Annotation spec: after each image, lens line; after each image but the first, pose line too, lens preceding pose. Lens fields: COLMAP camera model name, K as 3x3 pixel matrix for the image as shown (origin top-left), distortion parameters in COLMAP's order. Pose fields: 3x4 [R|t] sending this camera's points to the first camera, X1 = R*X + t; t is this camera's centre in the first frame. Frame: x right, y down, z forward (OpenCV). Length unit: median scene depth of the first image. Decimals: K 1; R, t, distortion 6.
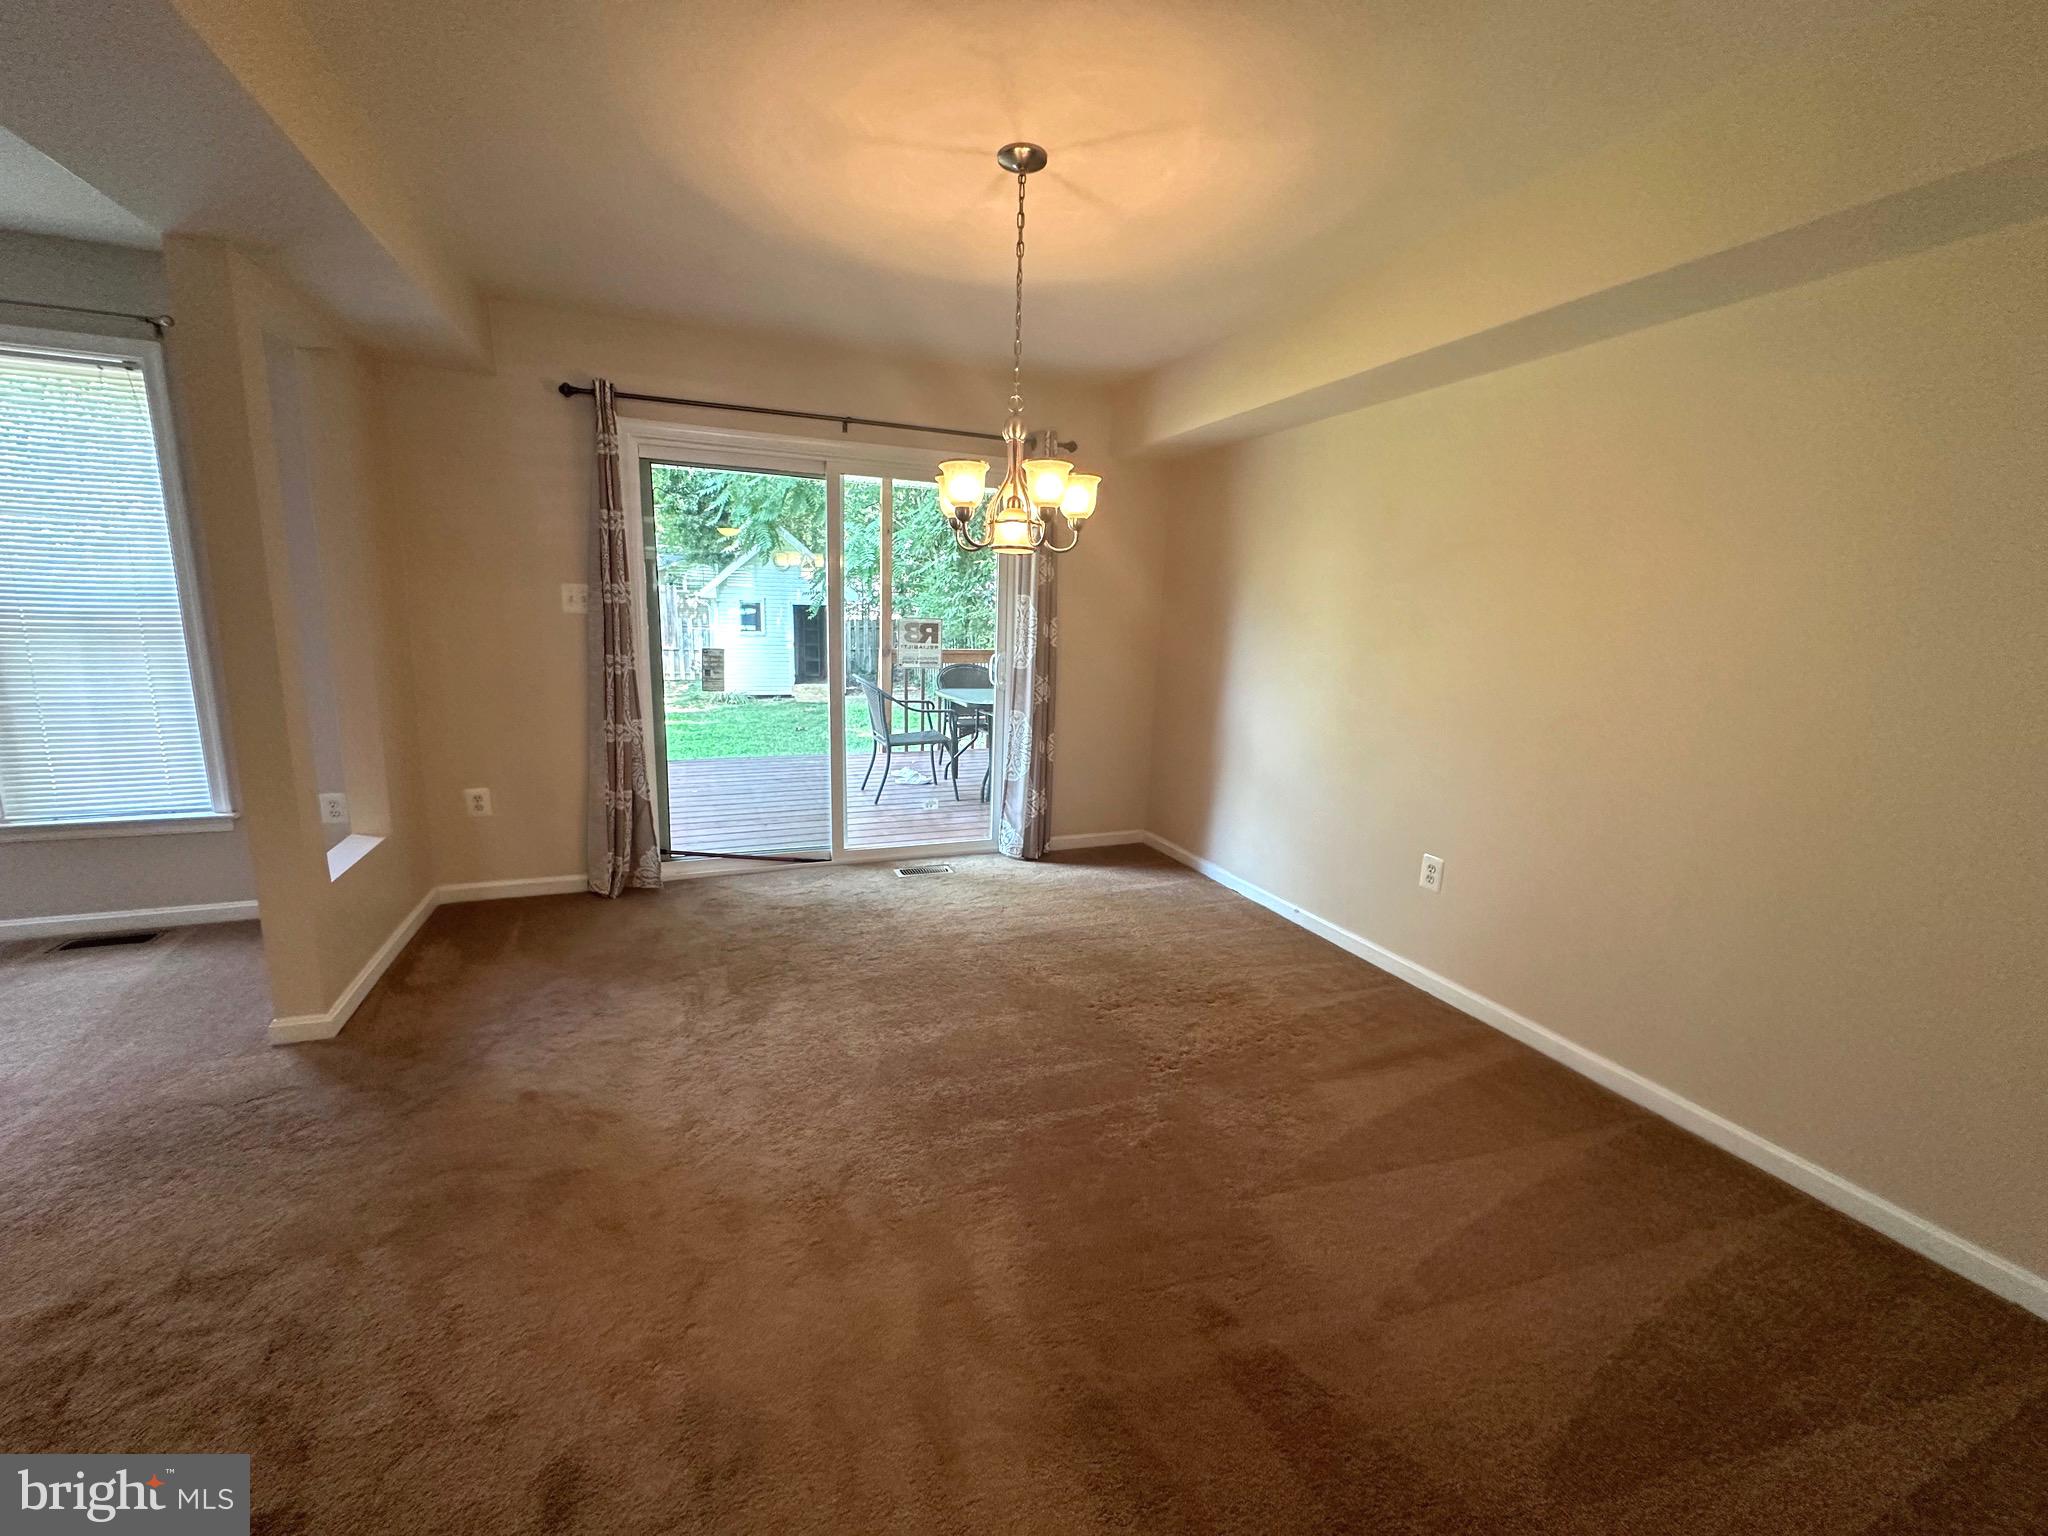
lens RADIAL K [[828.6, 0, 1022.6], [0, 828.6, 768.2], [0, 0, 1]] dist [-0.001416, 0.001360]
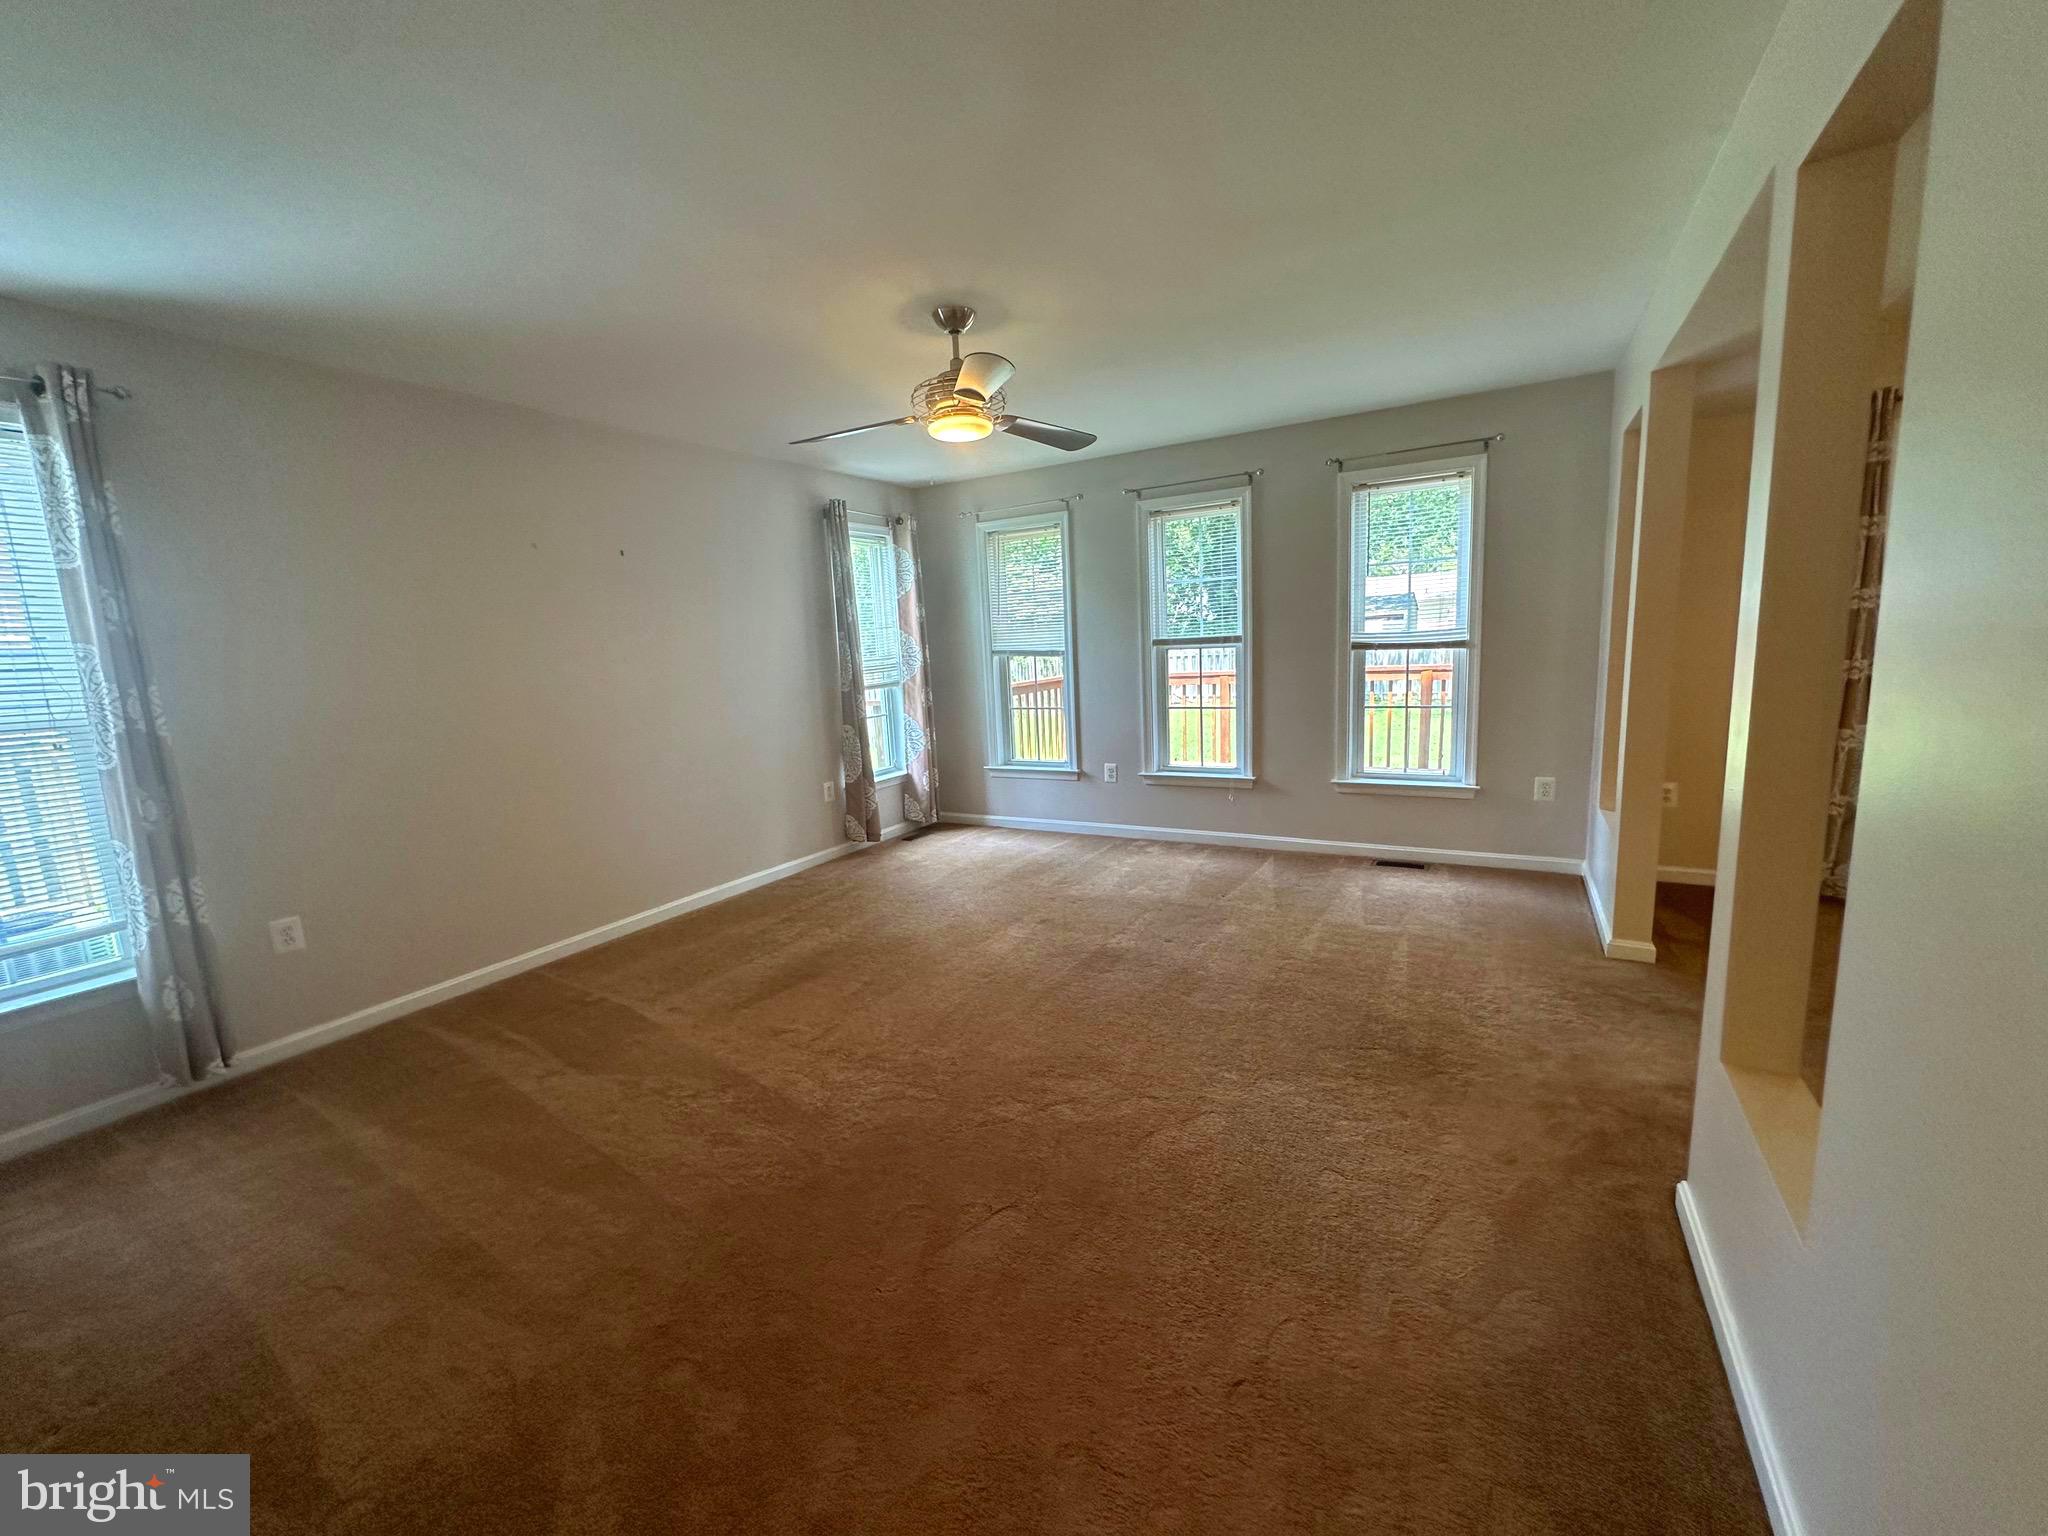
lens RADIAL K [[828.6, 0, 1025.6], [0, 828.6, 767.6], [0, 0, 1]] dist [-0.001416, 0.001360]
pose [[0.611387, 0.061258, -0.788957, -0.358958], [-0.079295, 0.996724, 0.015942, 0.066258], [0.787349, 0.052814, 0.614241, -0.468875]]
